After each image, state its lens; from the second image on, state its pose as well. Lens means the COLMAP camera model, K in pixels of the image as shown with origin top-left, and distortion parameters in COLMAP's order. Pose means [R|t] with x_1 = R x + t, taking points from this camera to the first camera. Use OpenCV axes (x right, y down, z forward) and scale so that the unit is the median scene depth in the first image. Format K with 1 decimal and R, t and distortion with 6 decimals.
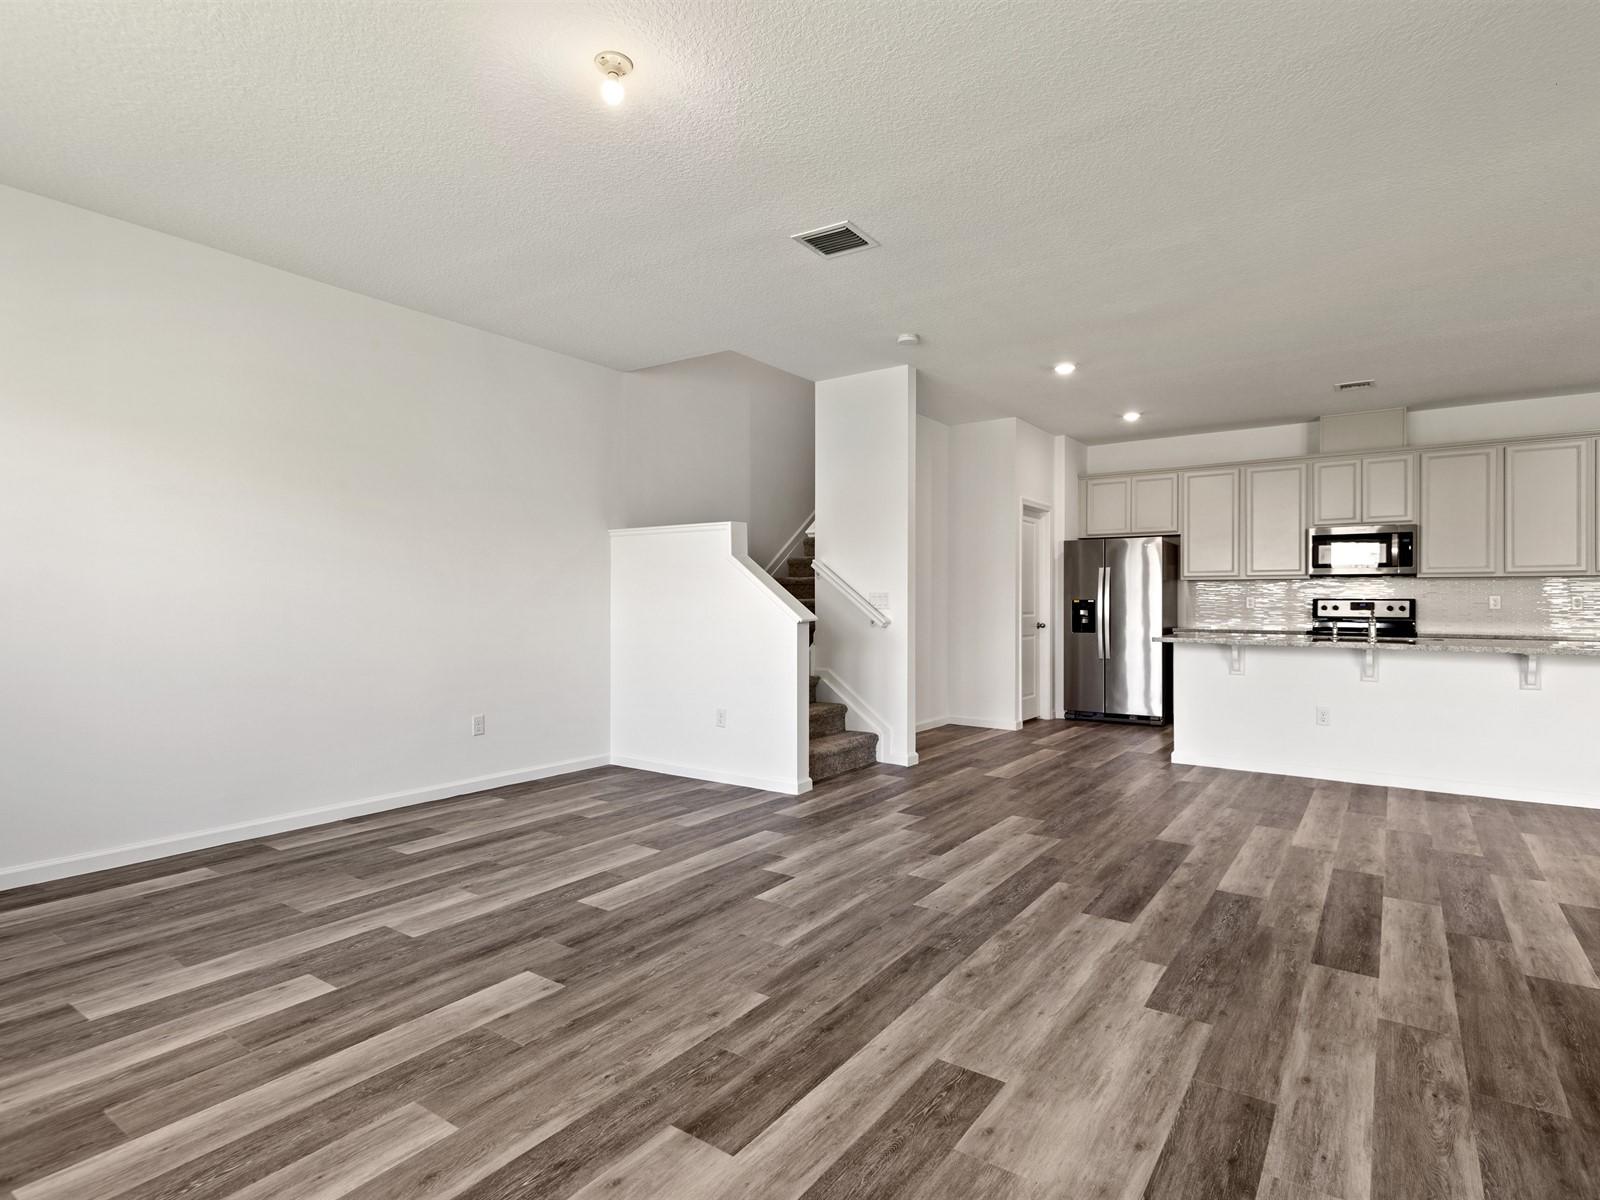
lens RADIAL K [[849.3, 0, 784.8], [0, 849.3, 601.2], [0, 0, 1]] dist [0.017955, -0.005721]
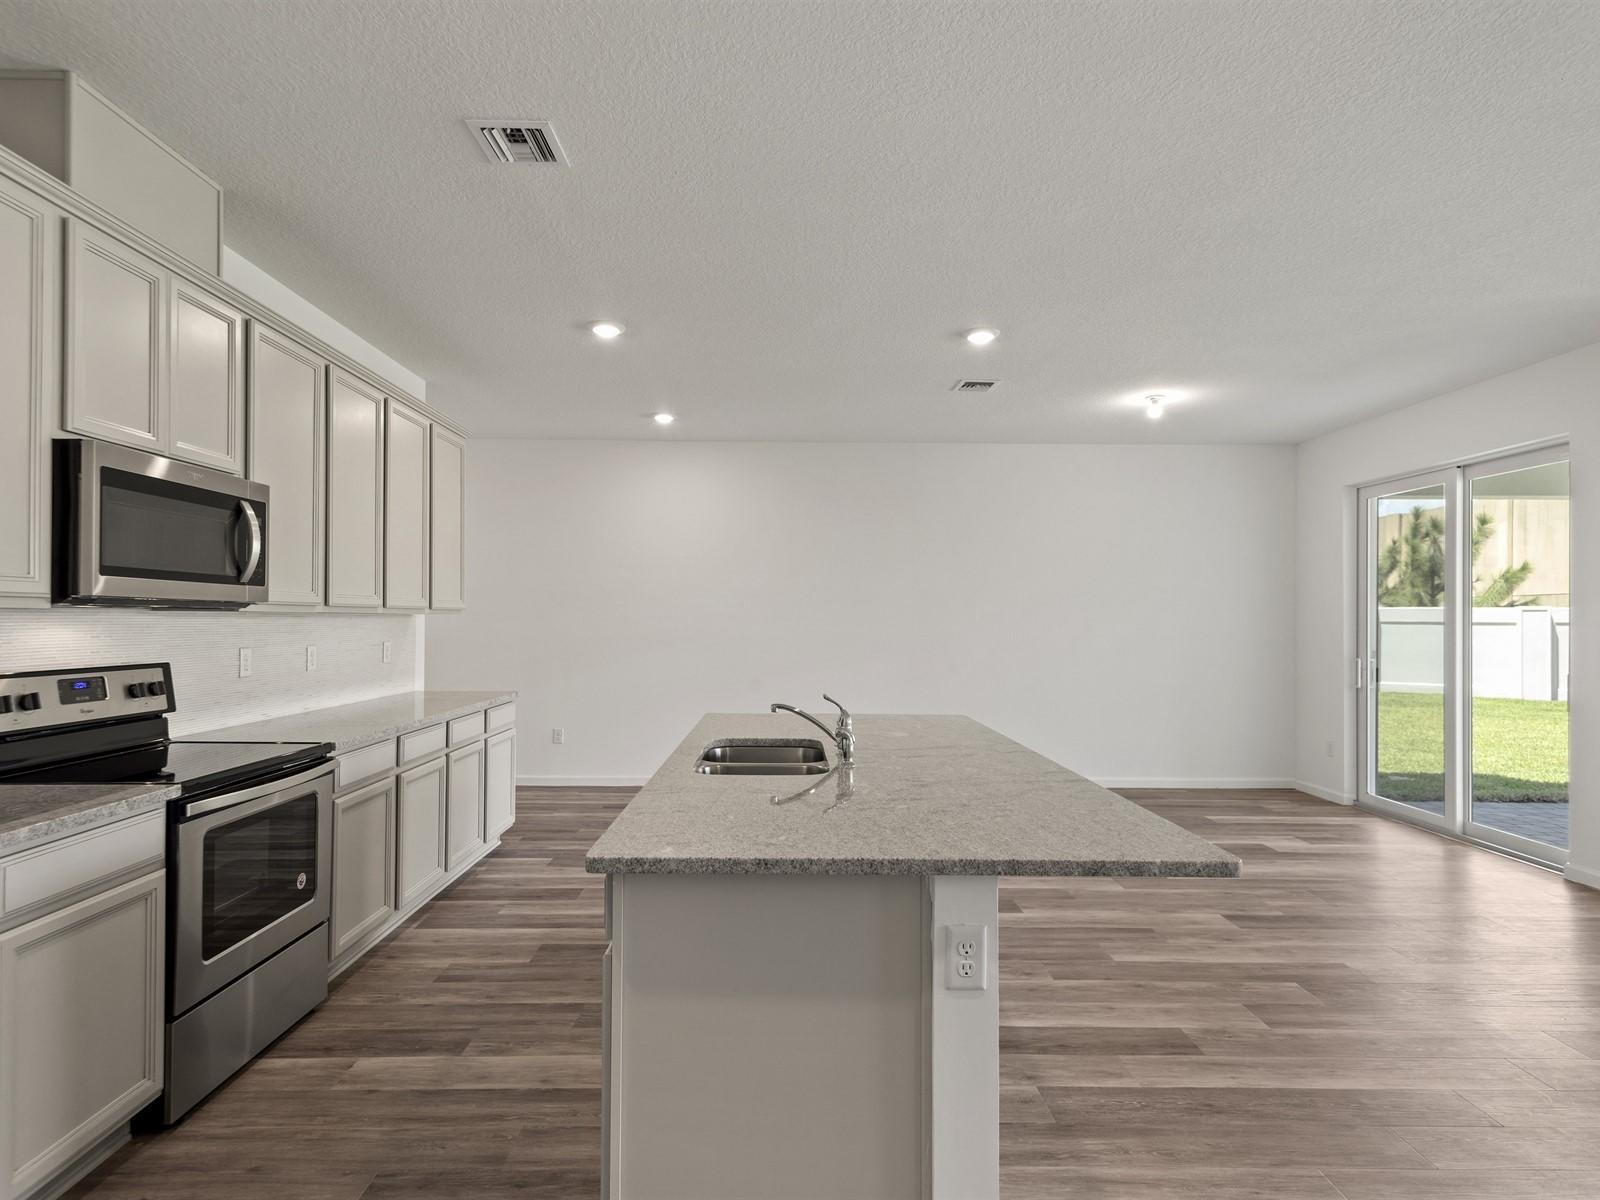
lens RADIAL K [[849.3, 0, 789.6], [0, 849.3, 613.4], [0, 0, 1]] dist [0.017955, -0.005721]
pose [[-0.593955, -0.000562, 0.804498, 0.240139], [-0.006355, 0.999972, -0.003994, -0.026512], [-0.804473, -0.007485, -0.593942, 1.021581]]
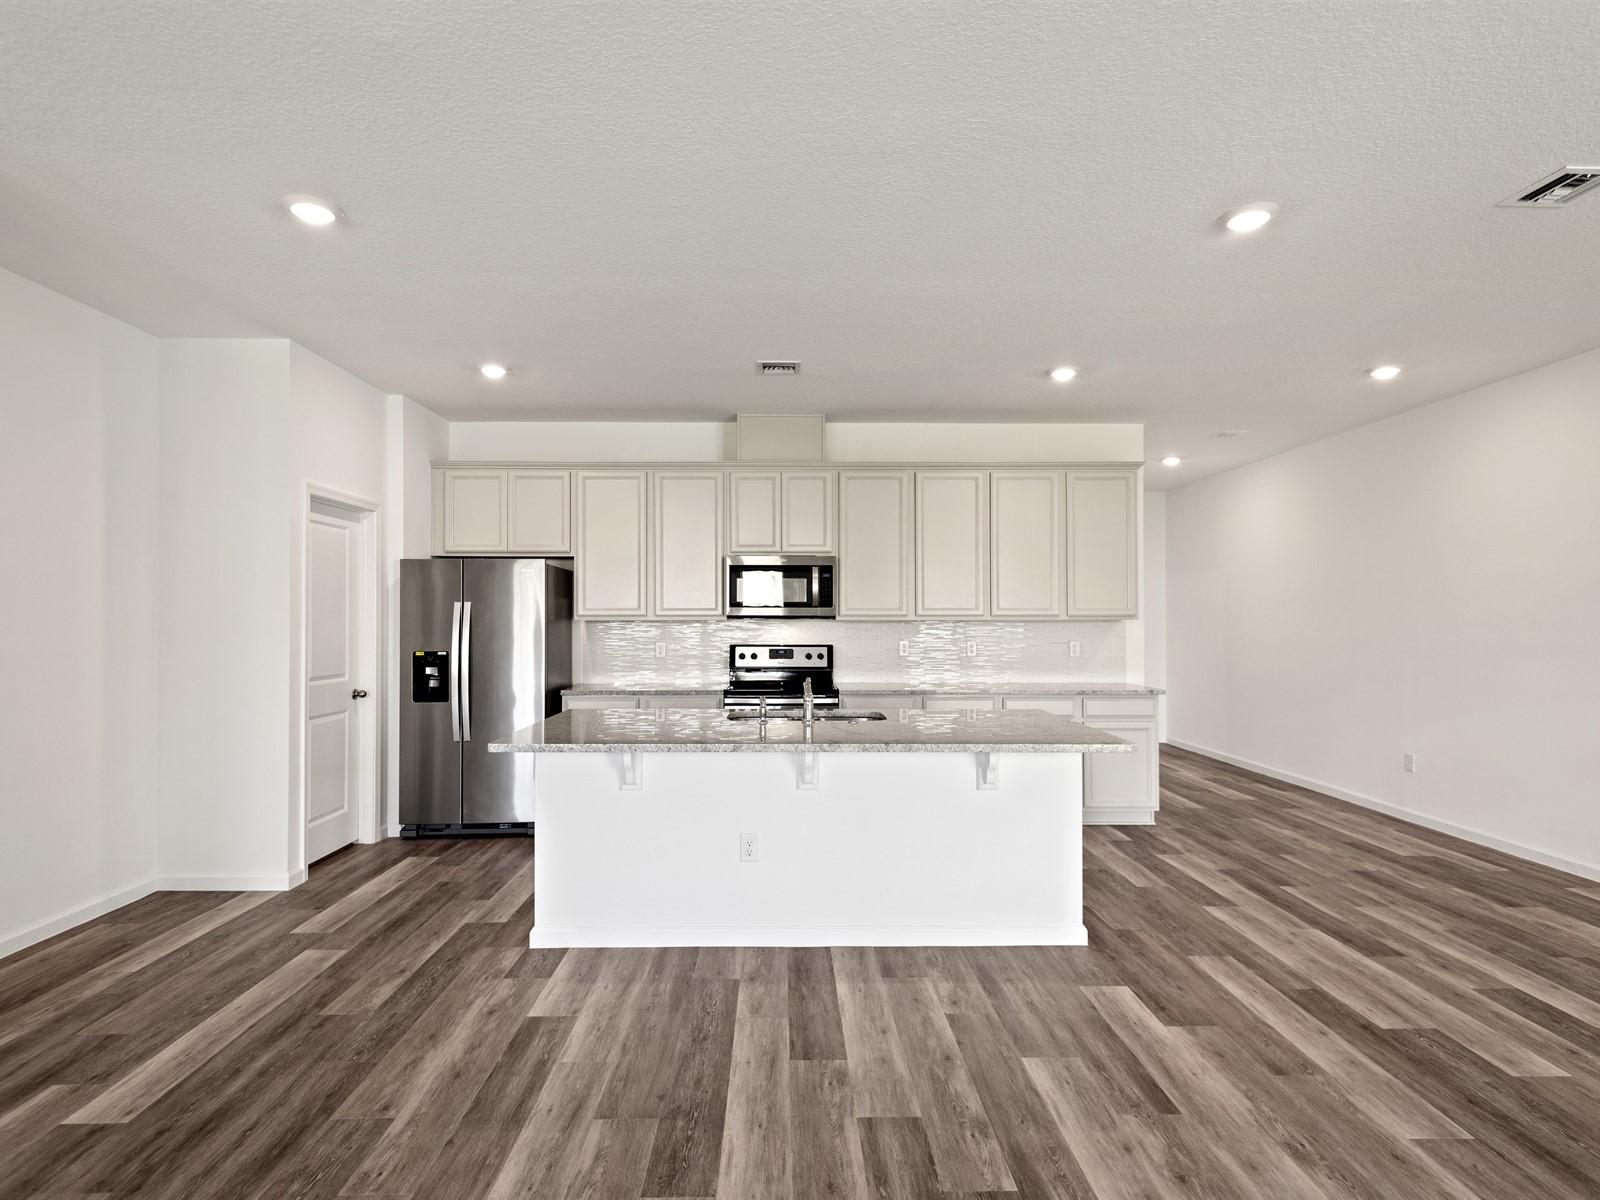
lens RADIAL K [[849.3, 0, 798.1], [0, 849.3, 612.3], [0, 0, 1]] dist [0.017955, -0.005721]
pose [[0.800512, 0.001741, 0.599315, 0.211690], [0.002968, 0.999972, -0.006869, -0.029507], [-0.599310, 0.007278, 0.800484, 0.357058]]
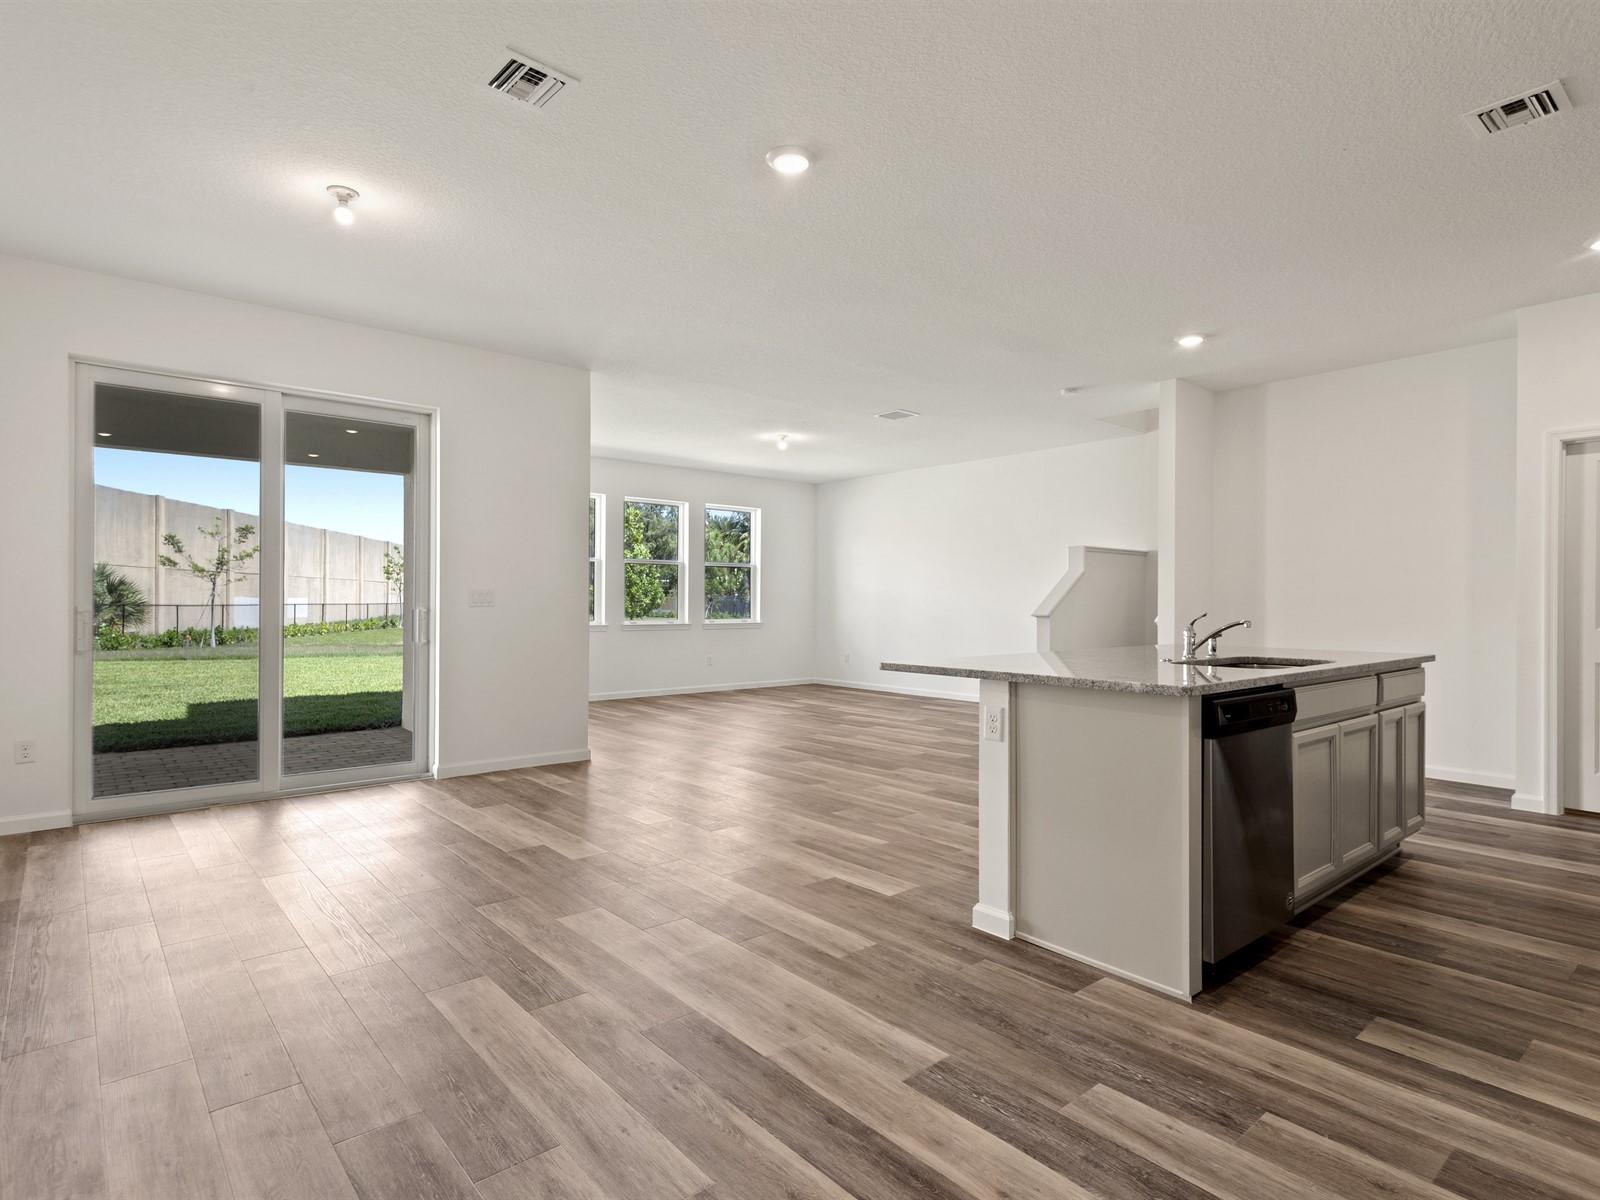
lens RADIAL K [[849.3, 0, 786.9], [0, 849.3, 600.1], [0, 0, 1]] dist [0.017955, -0.005721]
pose [[-0.247048, -0.004286, -0.968994, 1.073937], [-0.006099, 0.999977, -0.002868, 0.003413], [0.968984, 0.005201, -0.247068, 0.669483]]
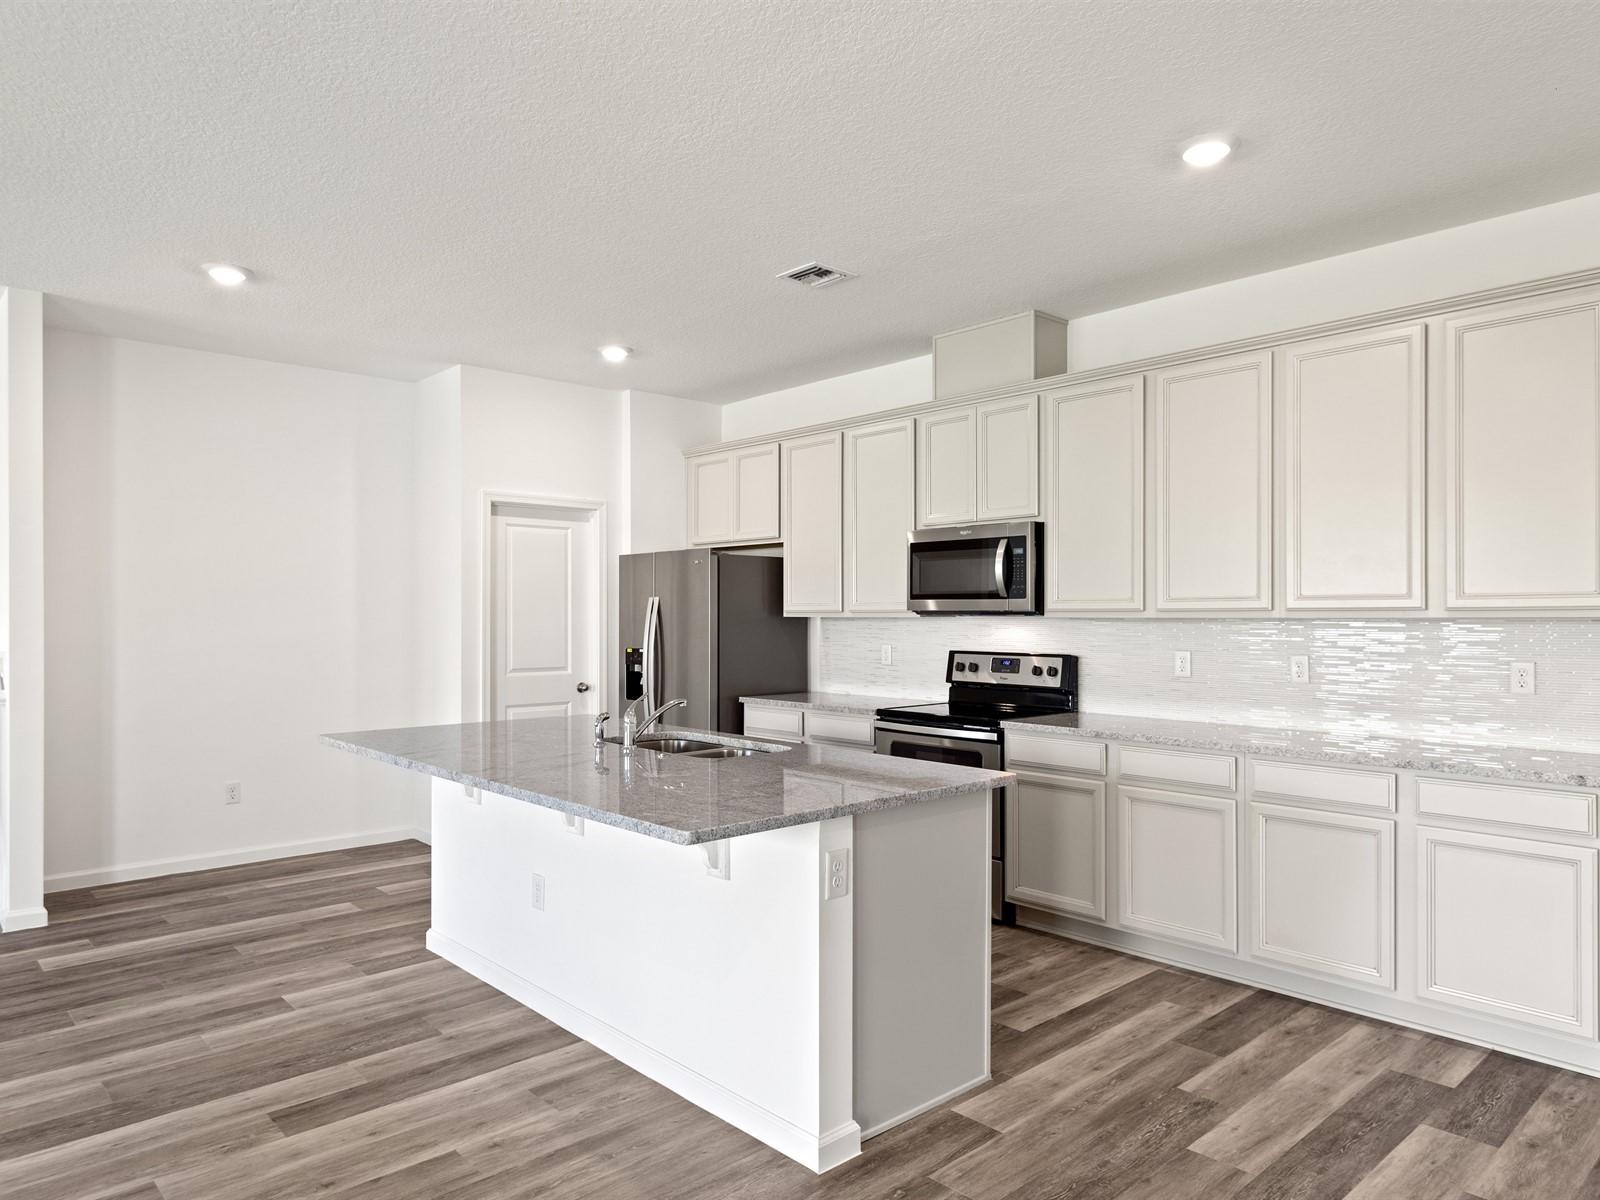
lens RADIAL K [[1039.9, 0, 795.7], [0, 1039.9, 606.4], [0, 0, 1]] dist [0.011283, -0.007437]
pose [[0.978987, -0.004145, -0.203881, 0.711698], [0.002296, 0.999954, -0.009305, -0.028786], [0.203910, 0.008641, 0.978951, 0.303661]]
